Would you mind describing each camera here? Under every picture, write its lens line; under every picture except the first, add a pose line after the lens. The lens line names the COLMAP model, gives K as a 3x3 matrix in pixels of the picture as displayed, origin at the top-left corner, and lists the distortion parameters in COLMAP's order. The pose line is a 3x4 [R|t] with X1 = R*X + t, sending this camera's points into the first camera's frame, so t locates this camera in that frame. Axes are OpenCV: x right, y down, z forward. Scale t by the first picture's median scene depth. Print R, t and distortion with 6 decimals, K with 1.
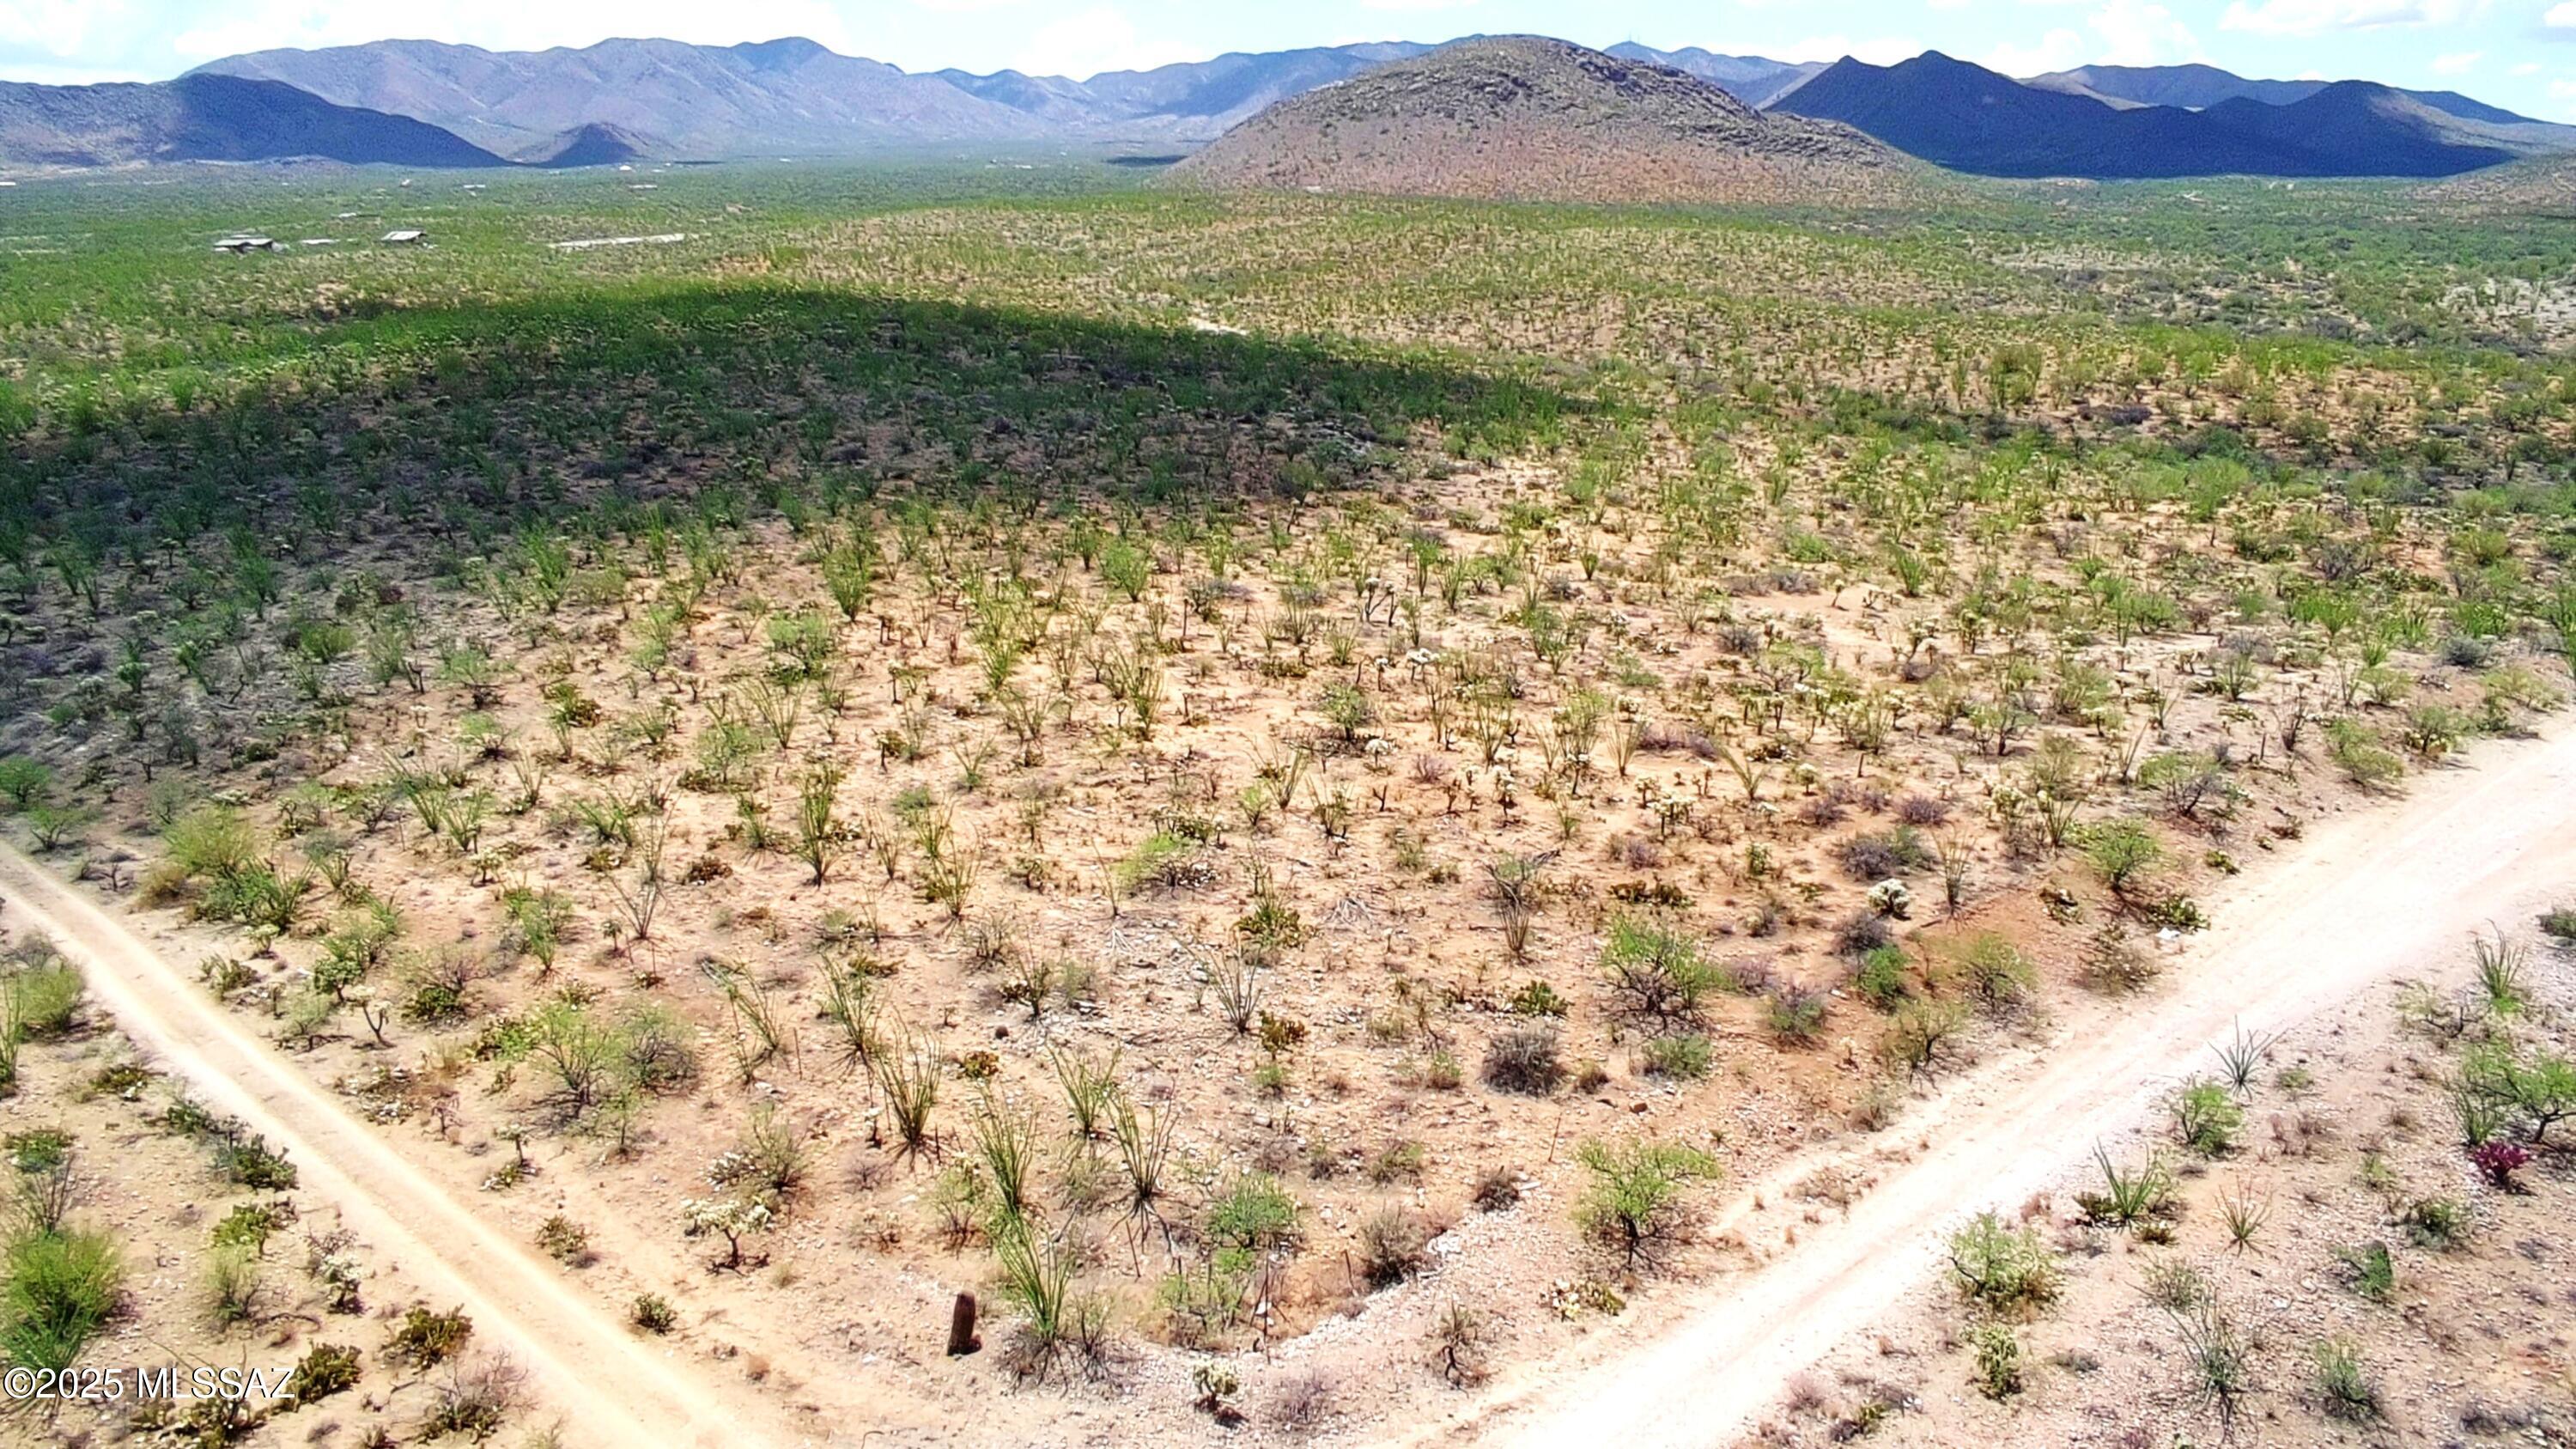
lens RADIAL K [[2140.1, 0, 1288.0], [0, 2140.1, 724.5], [0, 0, 1]] dist [-0.070266, 0.056222]
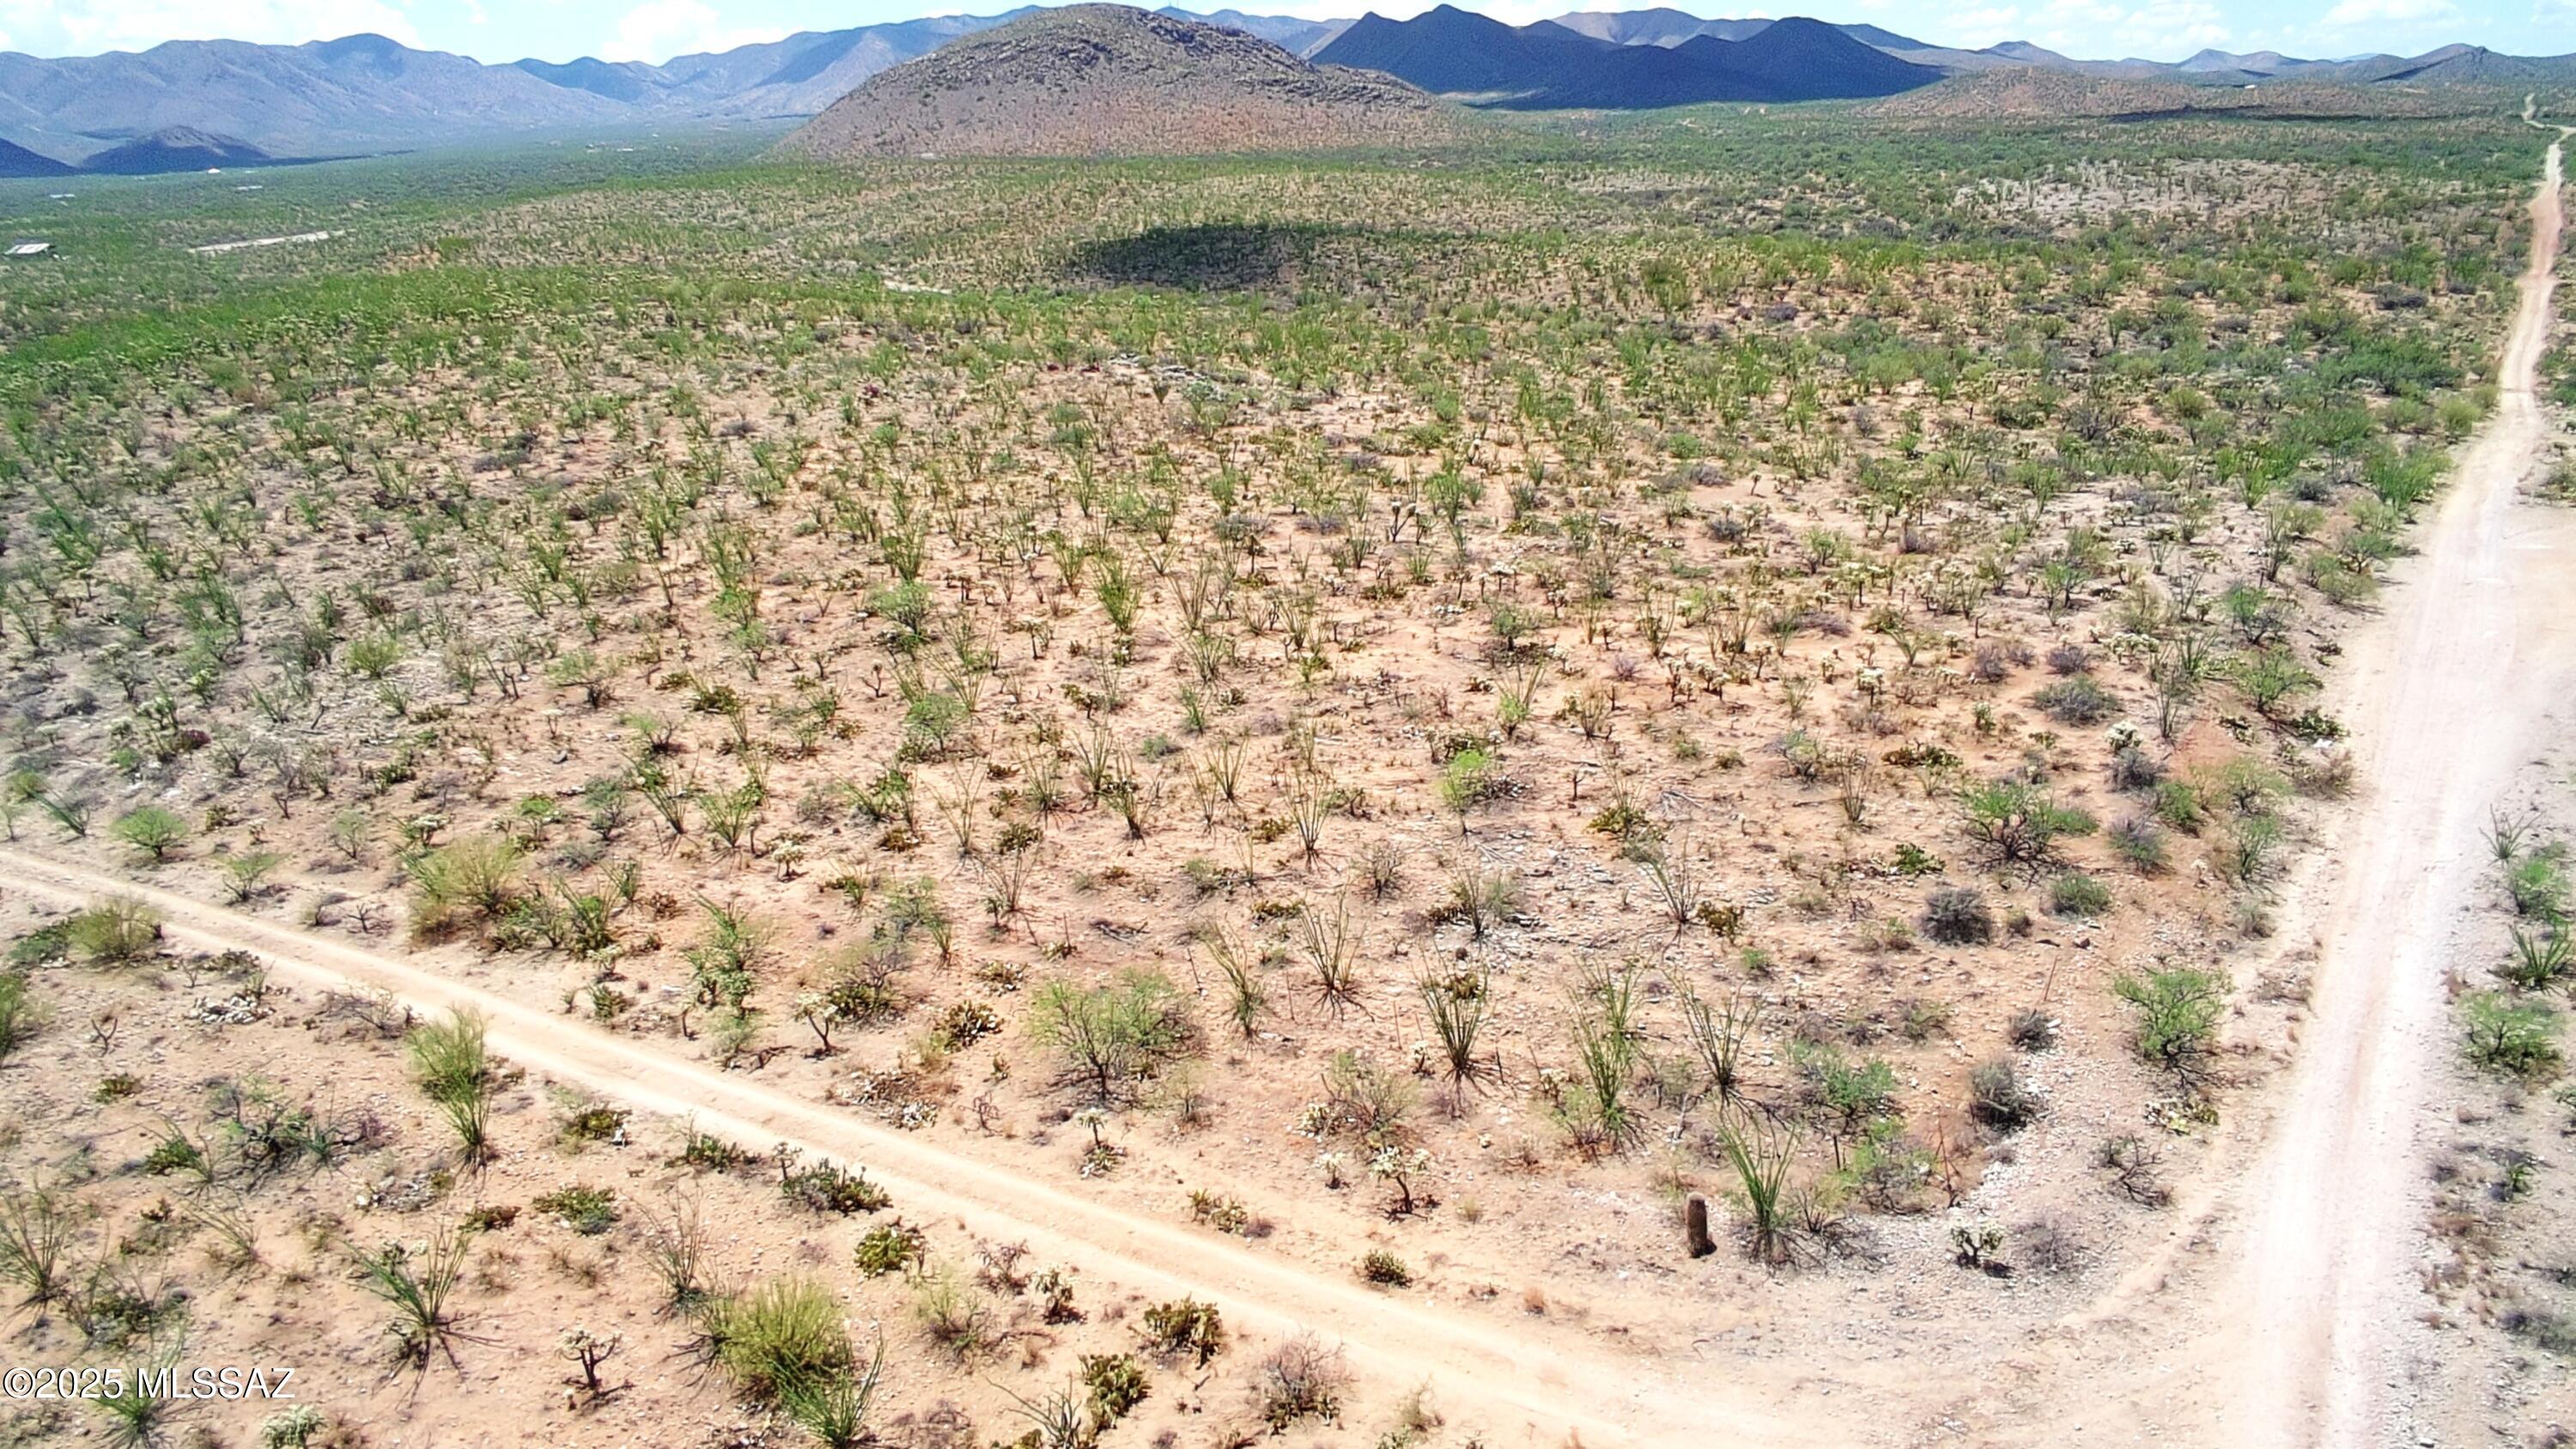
lens RADIAL K [[1932.6, 0, 1288.0], [0, 1932.6, 724.5], [0, 0, 1]] dist [-0.065339, 0.043988]
pose [[0.974612, -0.105254, 0.197618, -0.191966], [0.096165, 0.993841, 0.055067, -0.013631], [-0.202197, -0.034665, 0.978731, 0.045825]]
